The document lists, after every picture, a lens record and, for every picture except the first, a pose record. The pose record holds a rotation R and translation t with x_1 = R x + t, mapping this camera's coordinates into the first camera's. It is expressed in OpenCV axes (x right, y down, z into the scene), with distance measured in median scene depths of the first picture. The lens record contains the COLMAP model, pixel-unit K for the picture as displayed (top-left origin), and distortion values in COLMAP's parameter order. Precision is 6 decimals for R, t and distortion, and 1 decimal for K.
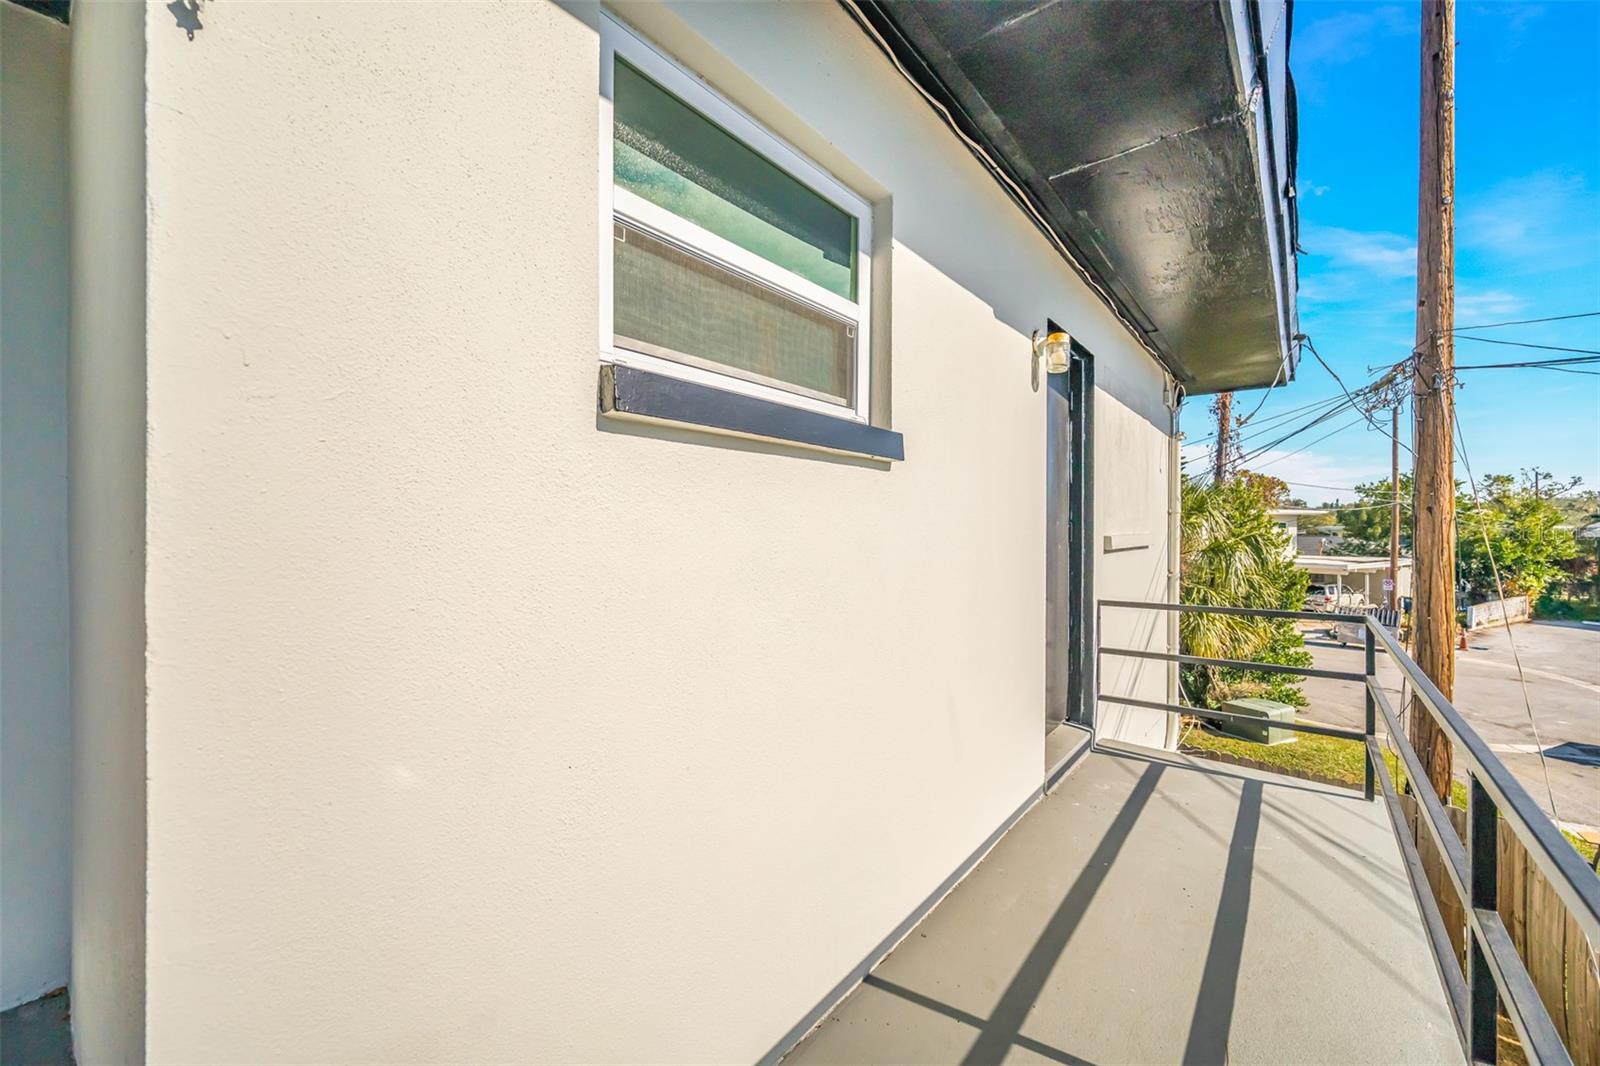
lens RADIAL K [[626.2, 0, 796.8], [0, 626.2, 531.5], [0, 0, 1]] dist [-0.004239, 0.000249]
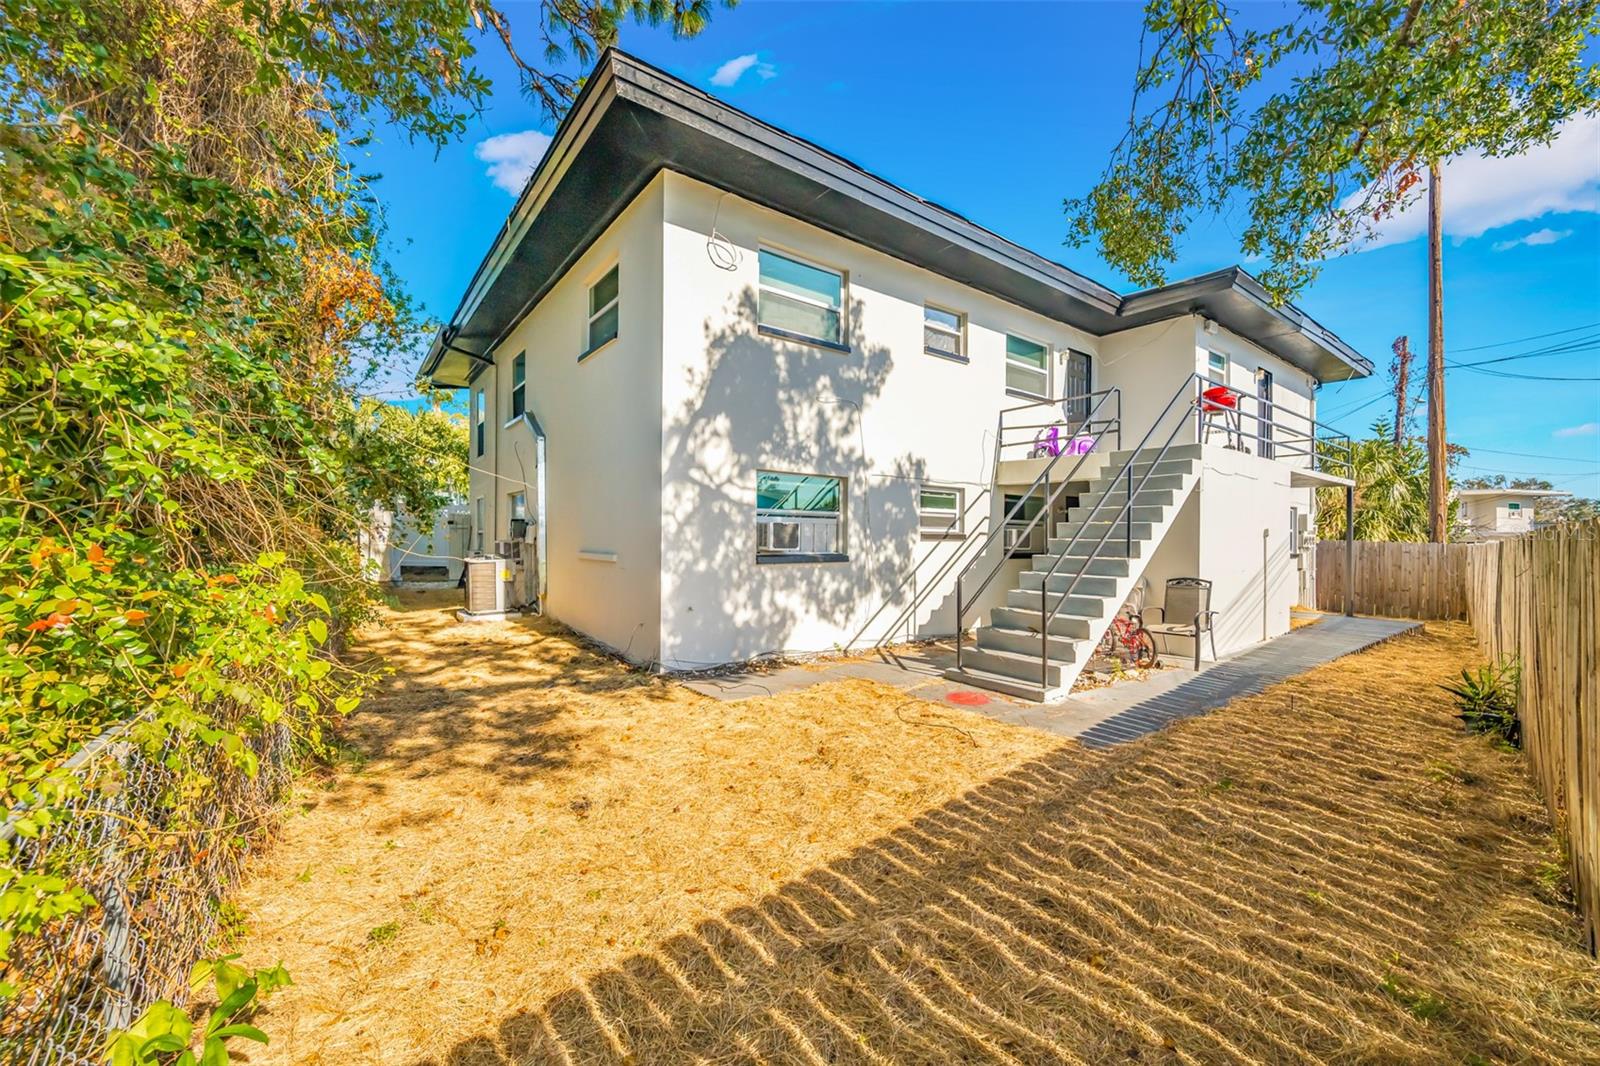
lens RADIAL K [[626.2, 0, 801.9], [0, 626.2, 531.5], [0, 0, 1]] dist [-0.004239, 0.000249]
pose [[0.971512, 0.009669, -0.236794, -0.815395], [-0.012758, 0.999852, -0.011516, 0.442683], [0.236647, 0.014209, 0.971492, -1.962832]]
